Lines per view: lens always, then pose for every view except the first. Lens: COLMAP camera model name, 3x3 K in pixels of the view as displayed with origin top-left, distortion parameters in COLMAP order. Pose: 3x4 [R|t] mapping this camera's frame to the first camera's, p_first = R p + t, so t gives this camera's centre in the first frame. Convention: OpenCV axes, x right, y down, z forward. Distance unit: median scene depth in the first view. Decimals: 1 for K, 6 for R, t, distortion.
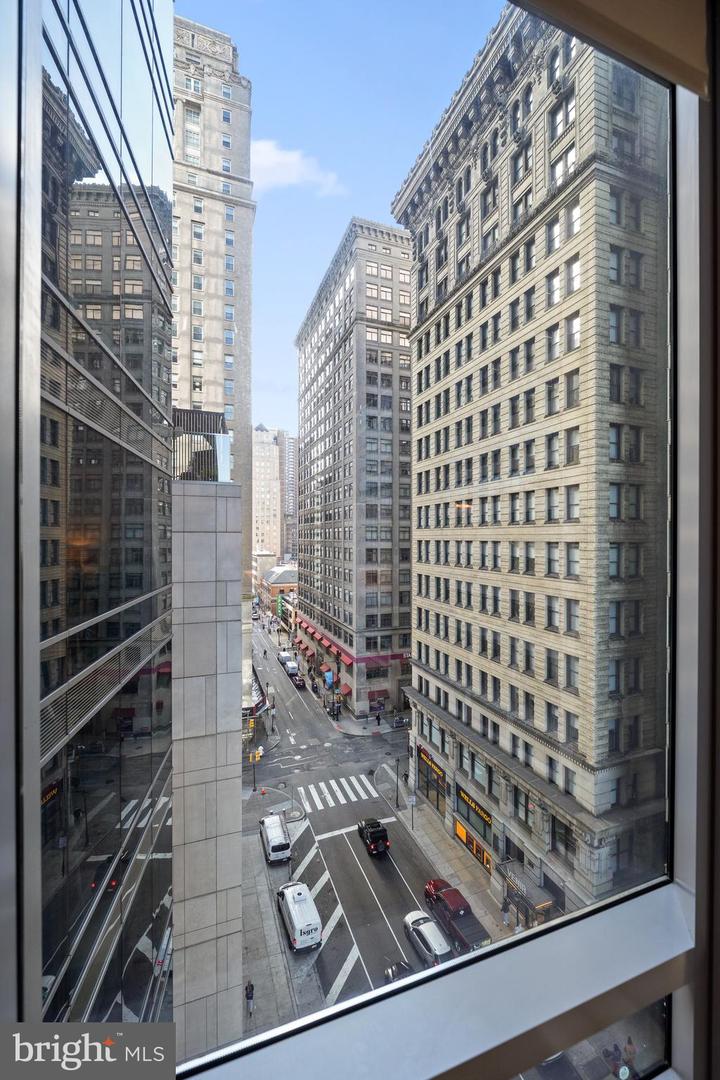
lens RADIAL K [[436.5, 0, 357.5], [0, 436.5, 539.7], [0, 0, 1]] dist [-0.004199, -0.000209]
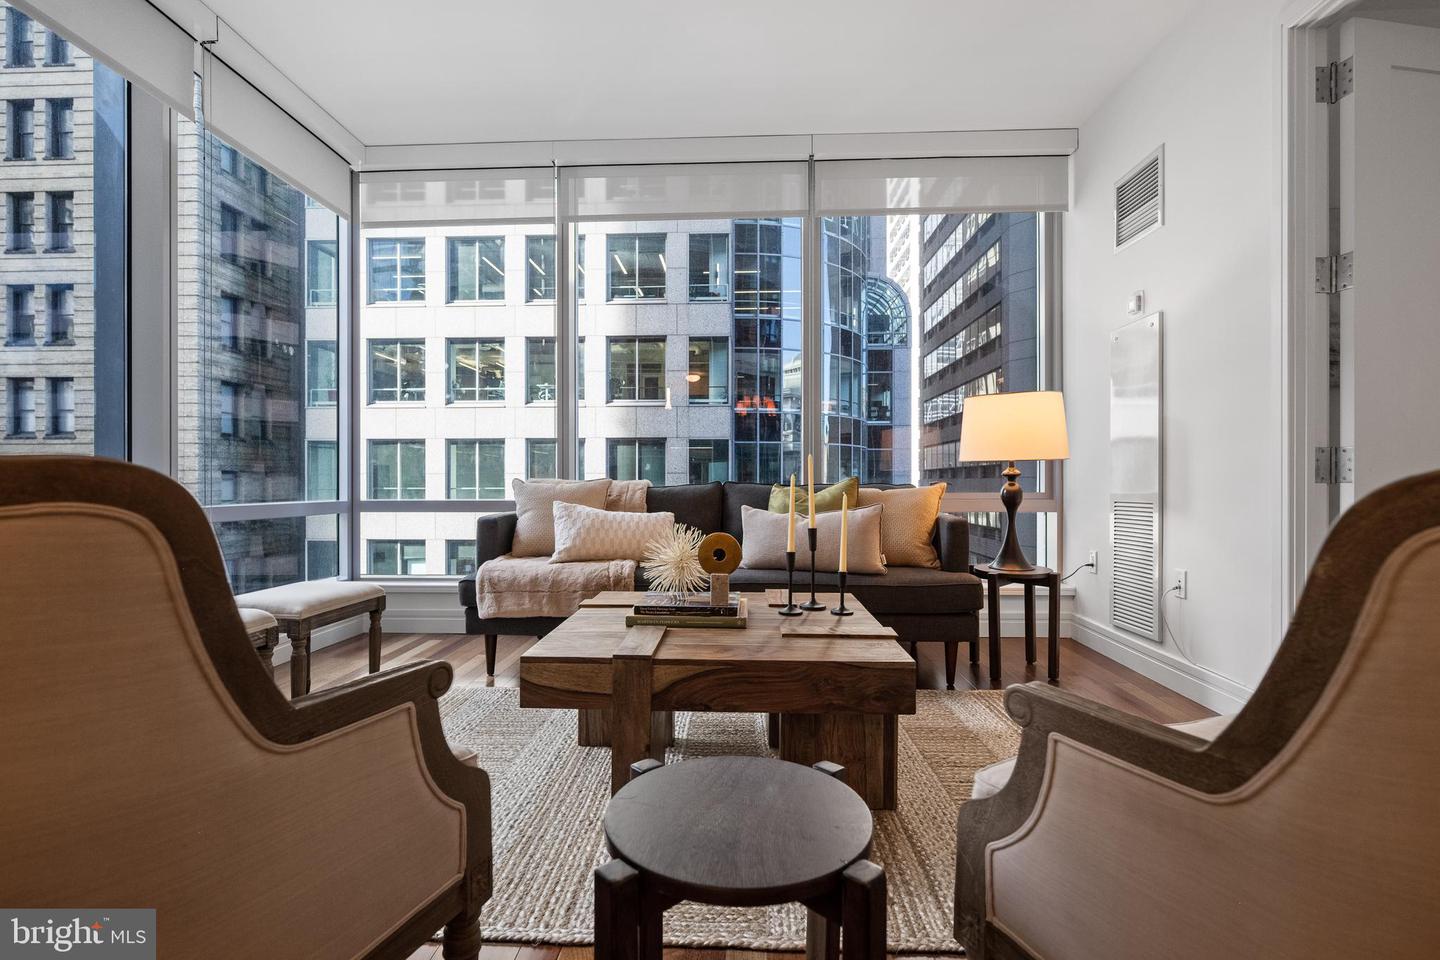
lens RADIAL K [[679.9, 0, 722.4], [0, 679.9, 477.9], [0, 0, 1]] dist [0.010096, -0.002626]
pose [[0.393145, 0.000757, 0.919476, -0.056023], [0.006432, 0.999973, -0.003574, 0.018299], [-0.919454, 0.007319, 0.393129, -0.078686]]
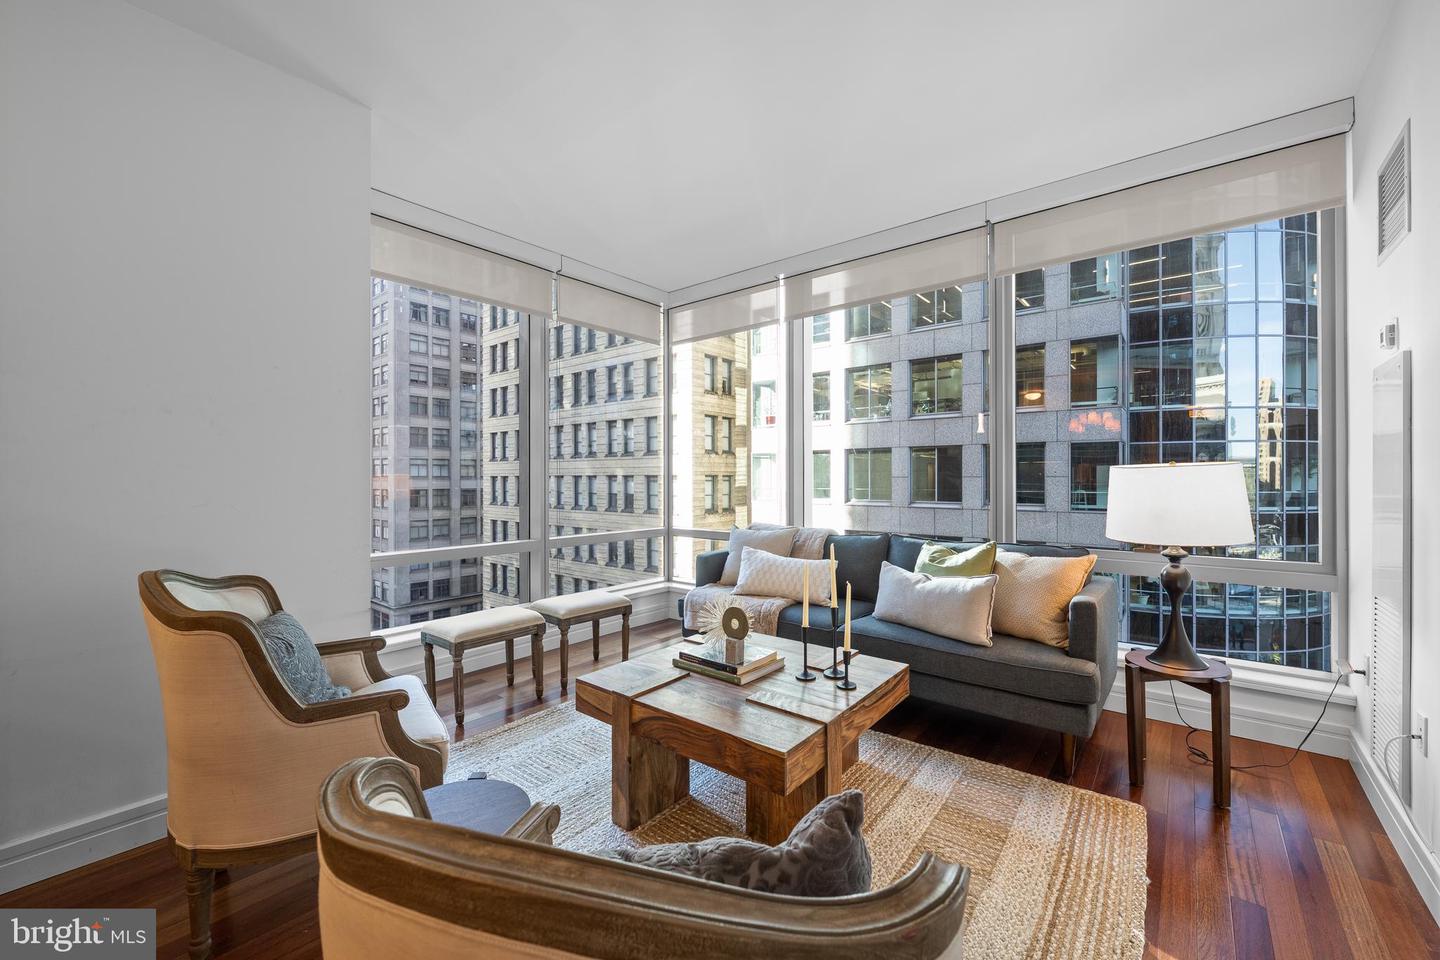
lens RADIAL K [[582.0, 0, 714.8], [0, 582.0, 472.7], [0, 0, 1]] dist [-0.004199, -0.000209]
pose [[0.866523, -0.000630, 0.499137, -0.040297], [0.006782, 0.999922, -0.010512, 0.010415], [-0.499091, 0.012494, 0.866459, -0.104532]]
